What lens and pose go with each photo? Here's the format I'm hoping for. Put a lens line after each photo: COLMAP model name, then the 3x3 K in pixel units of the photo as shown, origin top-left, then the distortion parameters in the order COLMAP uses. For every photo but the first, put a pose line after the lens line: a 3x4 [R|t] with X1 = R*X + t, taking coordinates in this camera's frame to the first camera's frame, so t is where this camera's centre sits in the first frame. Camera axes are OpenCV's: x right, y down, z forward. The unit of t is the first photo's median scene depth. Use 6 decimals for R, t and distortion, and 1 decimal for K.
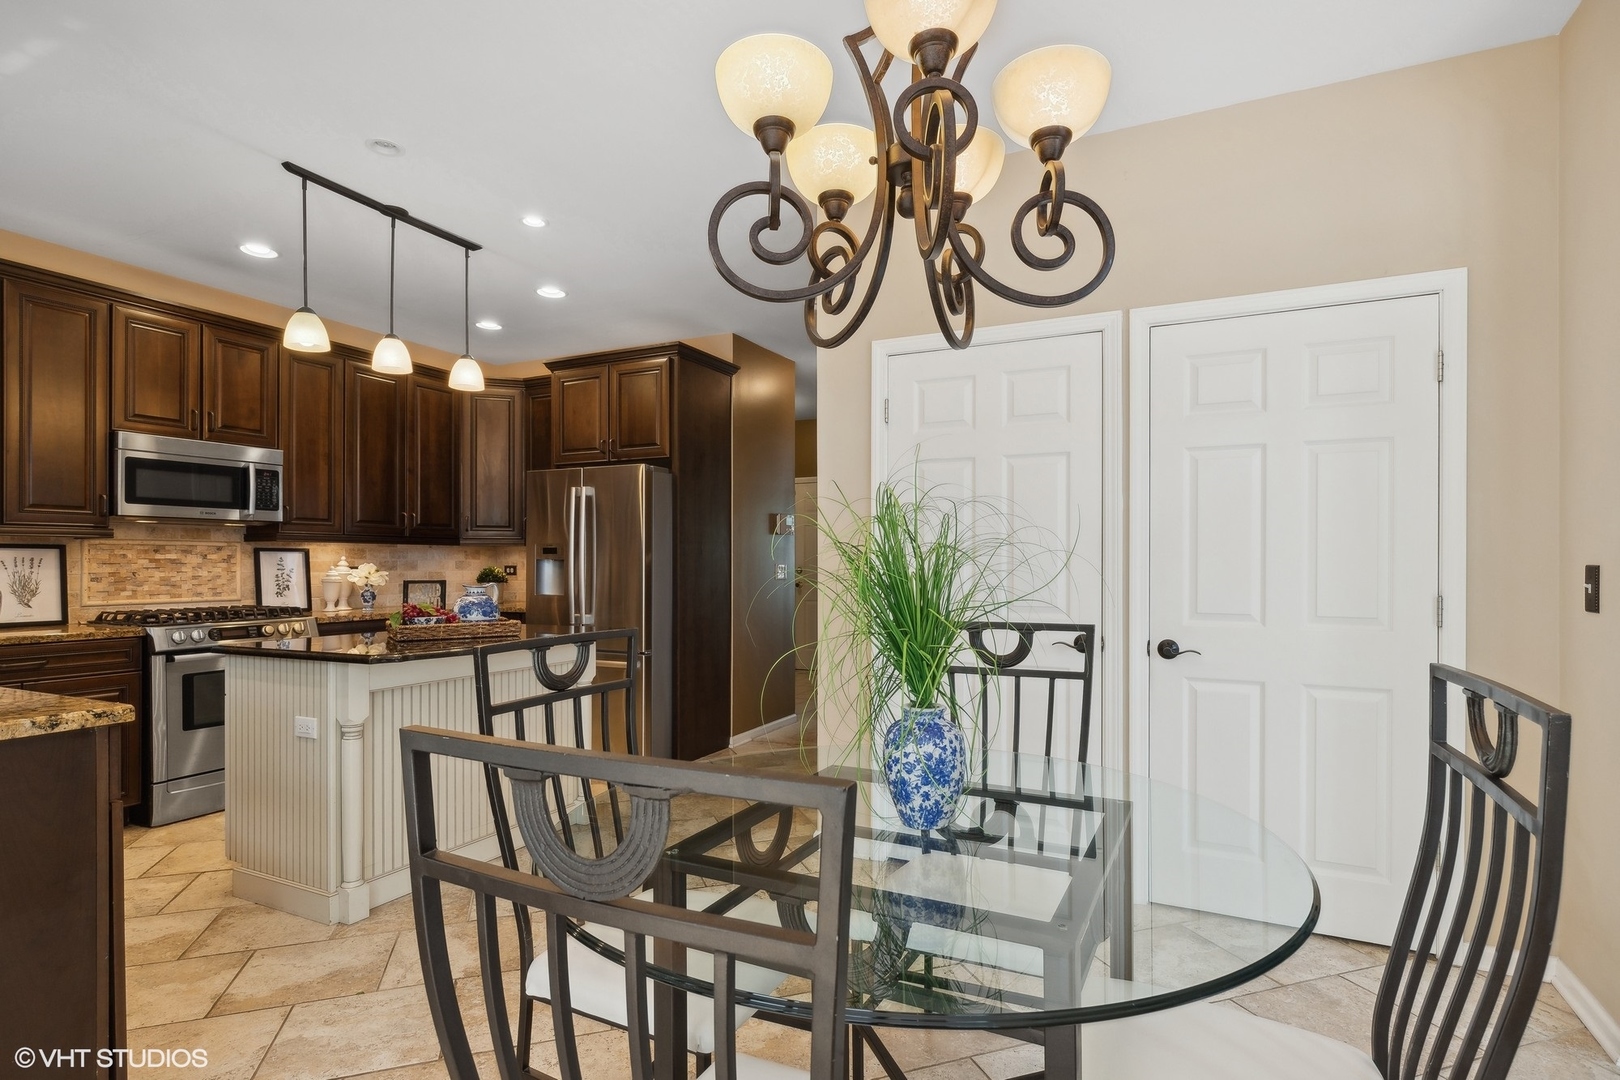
lens RADIAL K [[815.0, 0, 817.6], [0, 815.0, 565.2], [0, 0, 1]] dist [-0.000432, 0.000617]
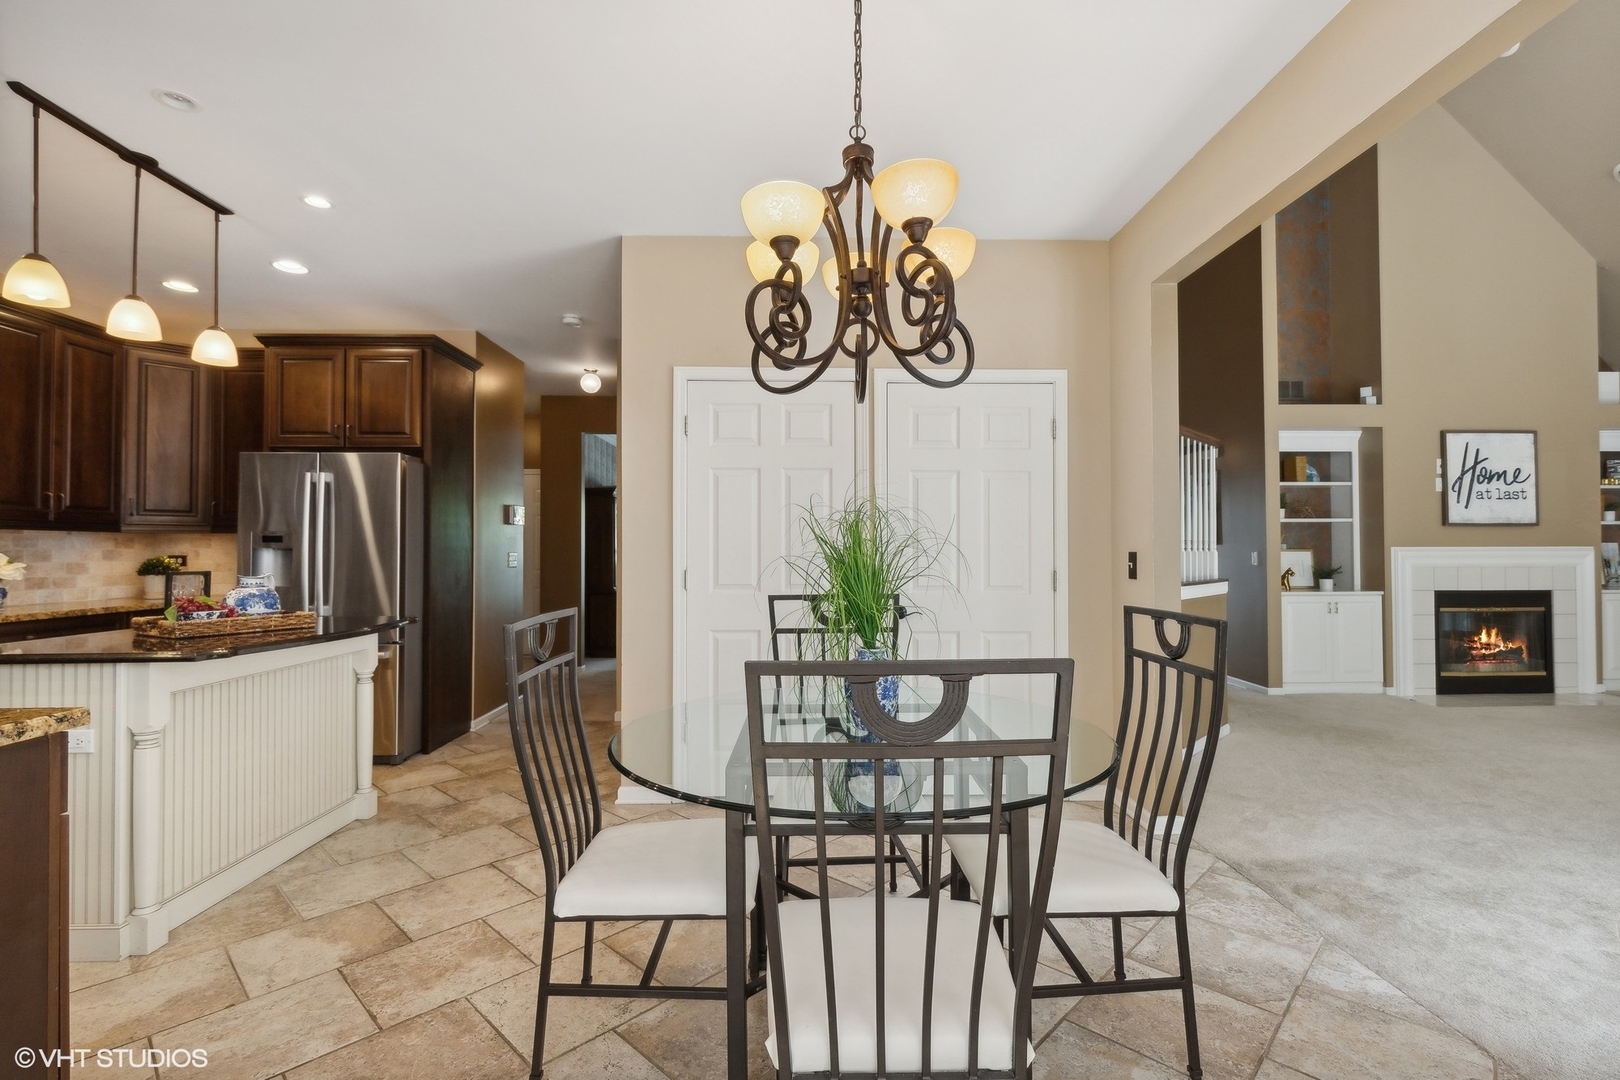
lens RADIAL K [[745.0, 0, 822.6], [0, 745.0, 540.3], [0, 0, 1]] dist [0.001140, 0.000289]
pose [[0.886330, 0.004304, 0.463034, -0.203384], [0.003459, 0.999867, -0.015916, -0.000676], [-0.463041, 0.015708, 0.886198, -0.057719]]
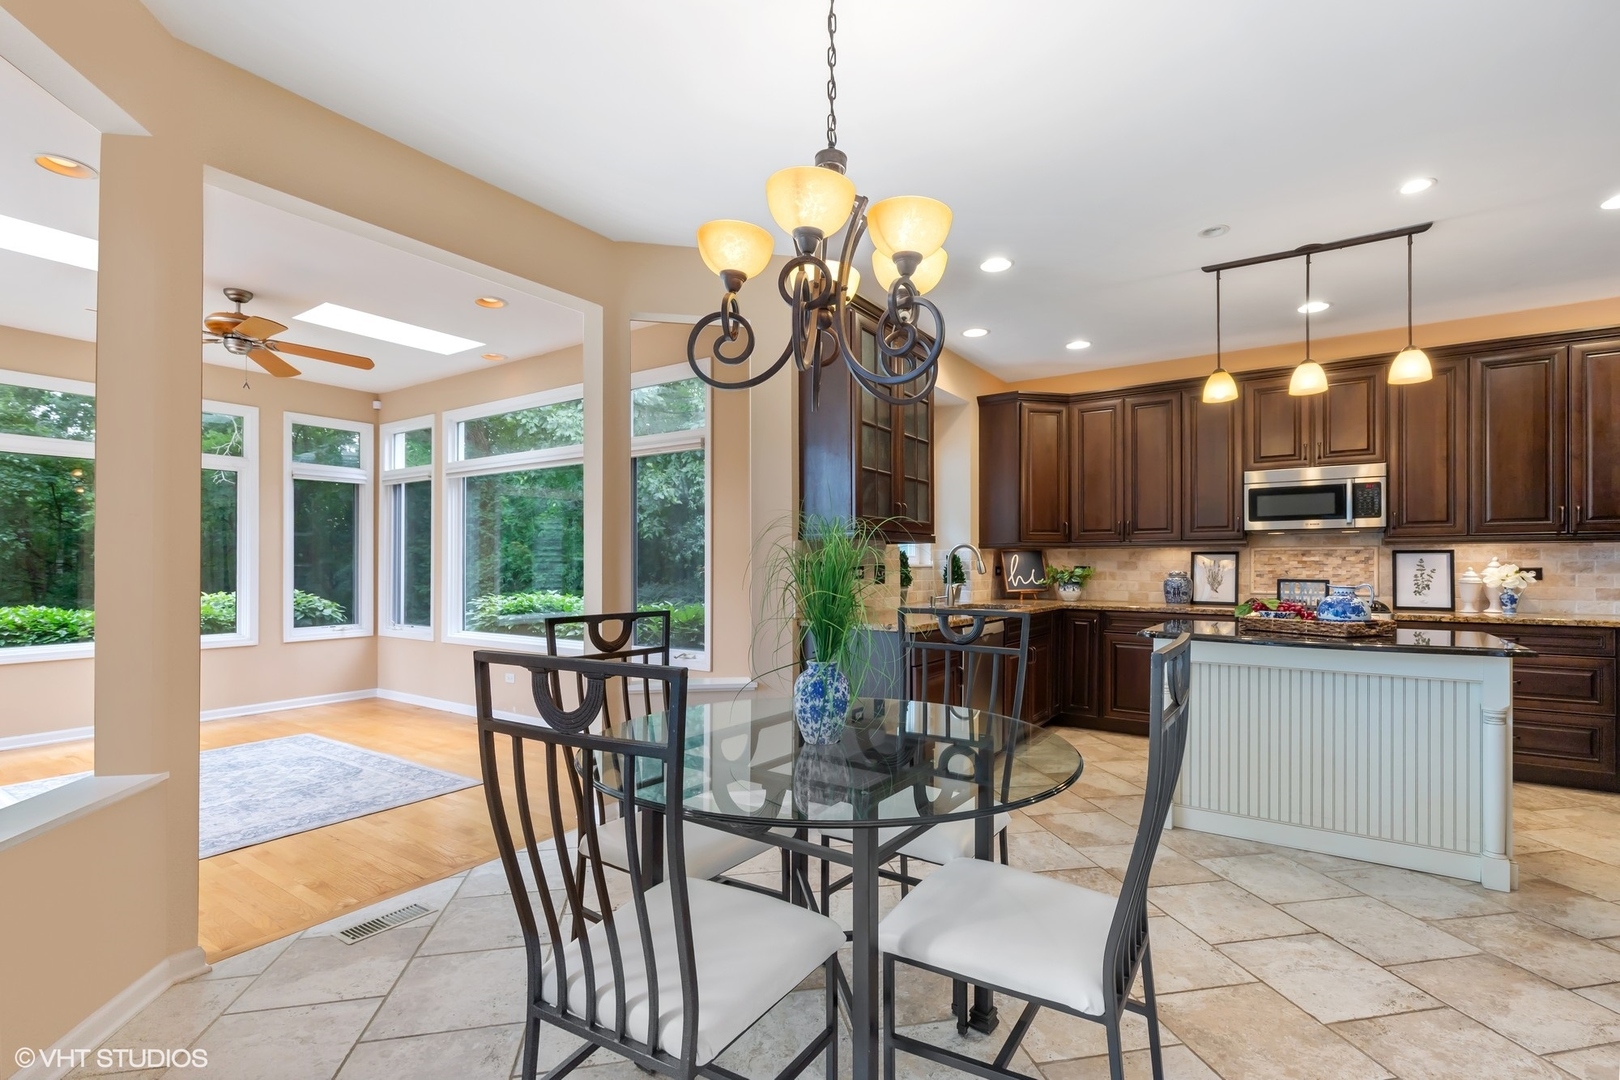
lens RADIAL K [[745.0, 0, 808.4], [0, 745.0, 562.8], [0, 0, 1]] dist [0.001140, 0.000289]
pose [[-0.150713, -0.001777, -0.988576, 0.519451], [-0.003118, 0.999994, -0.001322, -0.000466], [0.988573, 0.002883, -0.150718, 0.416975]]
